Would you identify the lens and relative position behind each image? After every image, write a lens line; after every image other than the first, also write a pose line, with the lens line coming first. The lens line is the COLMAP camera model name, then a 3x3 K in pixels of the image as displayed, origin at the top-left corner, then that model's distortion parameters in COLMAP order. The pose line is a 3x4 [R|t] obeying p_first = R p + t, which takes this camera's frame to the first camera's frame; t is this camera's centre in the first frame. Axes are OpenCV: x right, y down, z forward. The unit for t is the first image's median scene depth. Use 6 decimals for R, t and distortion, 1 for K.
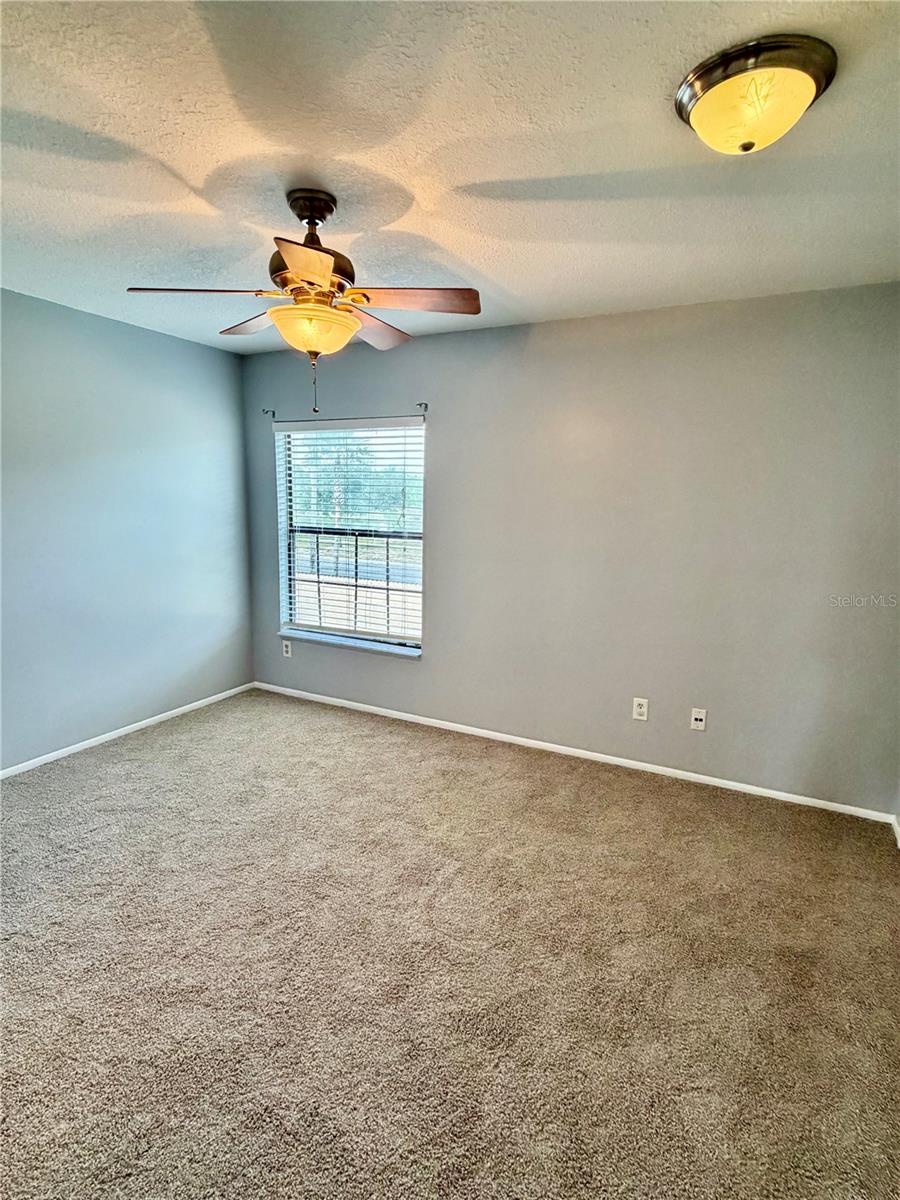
lens RADIAL K [[620.1, 0, 450.0], [0, 620.1, 600.0], [0, 0, 1]] dist [0.001244, 0.032461]
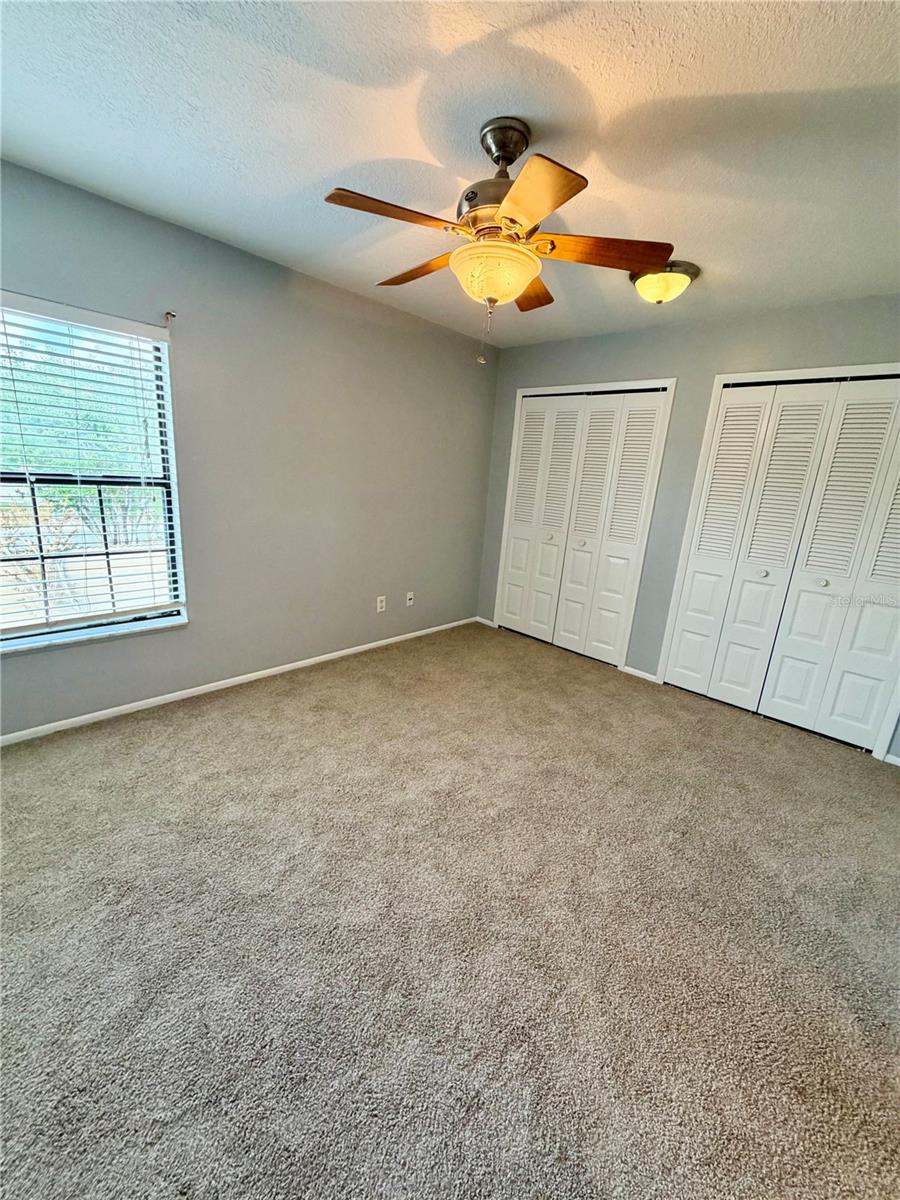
lens RADIAL K [[478.2, 0, 449.5], [0, 478.2, 595.8], [0, 0, 1]] dist [-0.001143, 0.000270]
pose [[0.285885, -0.239963, 0.927732, -0.574255], [0.099276, 0.970346, 0.220393, -0.059080], [-0.953108, 0.029095, 0.301230, 0.456205]]
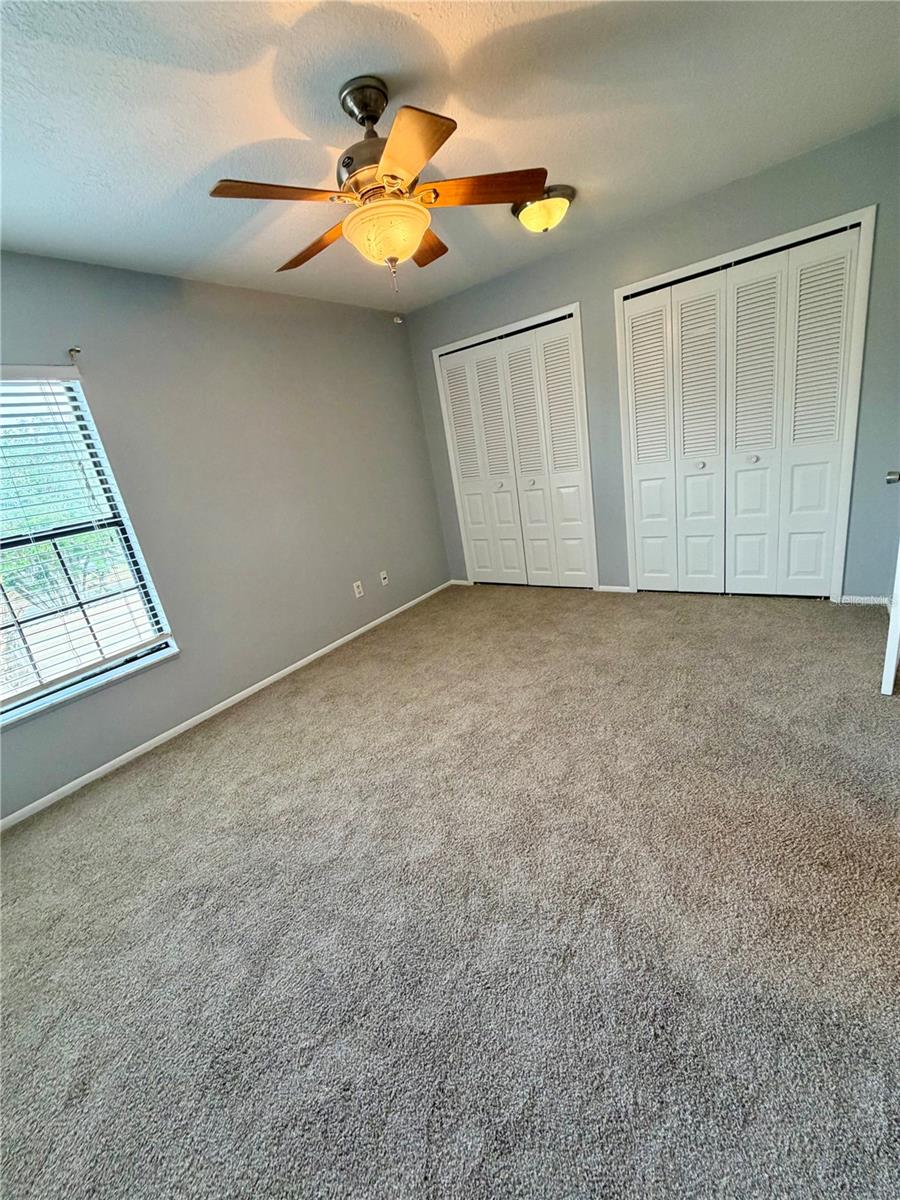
lens RADIAL K [[478.2, 0, 449.5], [0, 478.2, 595.8], [0, 0, 1]] dist [-0.001143, 0.000270]
pose [[0.148524, -0.338506, 0.929169, -0.612185], [0.331152, 0.902368, 0.275809, -0.041509], [-0.931815, 0.266731, 0.246120, 0.465693]]
